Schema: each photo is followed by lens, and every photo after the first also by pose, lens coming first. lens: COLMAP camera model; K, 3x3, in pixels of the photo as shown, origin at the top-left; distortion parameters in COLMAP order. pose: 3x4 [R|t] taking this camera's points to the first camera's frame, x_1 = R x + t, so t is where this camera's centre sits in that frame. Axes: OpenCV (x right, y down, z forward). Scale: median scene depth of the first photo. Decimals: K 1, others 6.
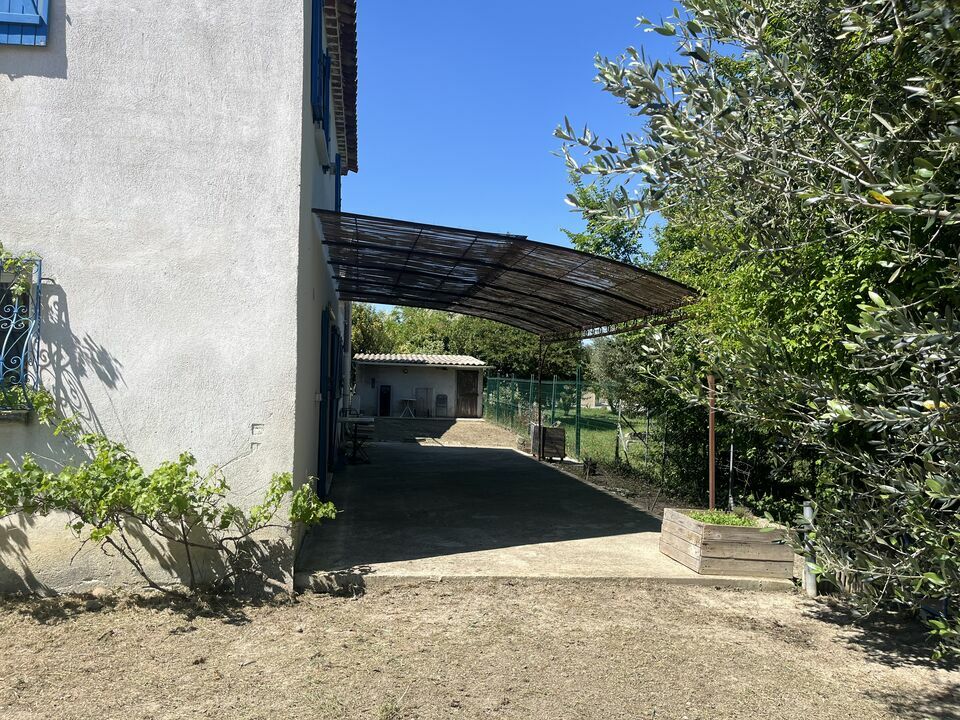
lens RADIAL K [[722.5, 0, 481.3], [0, 722.5, 354.3], [0, 0, 1]] dist [0.028789, -0.025104]
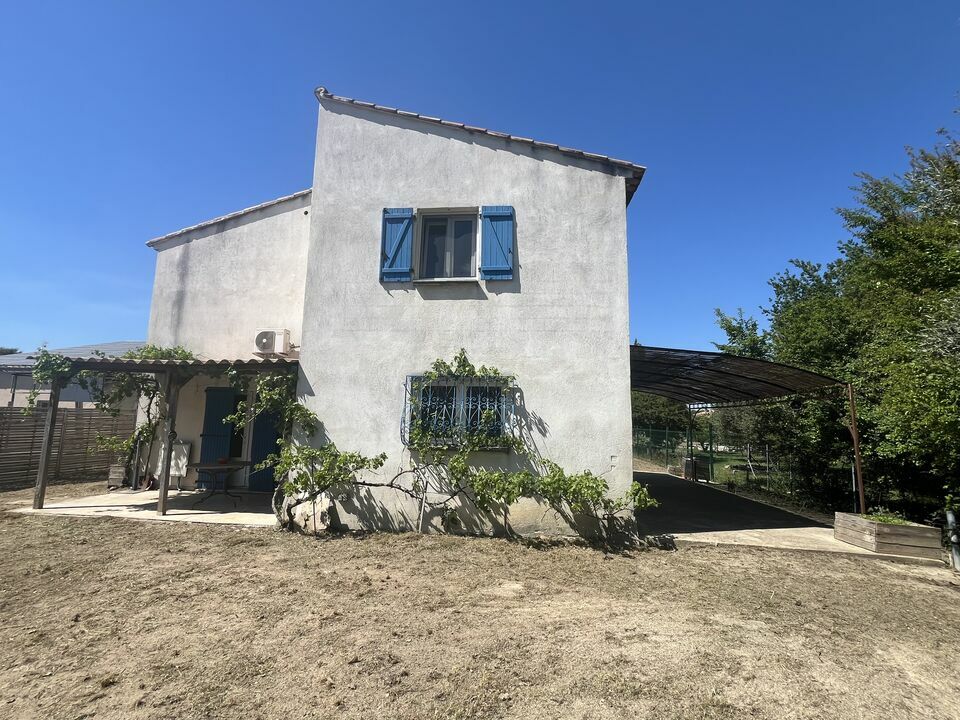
lens RADIAL K [[444.8, 0, 477.4], [0, 444.8, 360.6], [0, 0, 1]] dist [0.000976, -0.001354]
pose [[0.970536, -0.028627, -0.239249, -0.377224], [0.001328, 0.993538, -0.113493, -0.025549], [0.240952, 0.109831, 0.964302, -0.294776]]
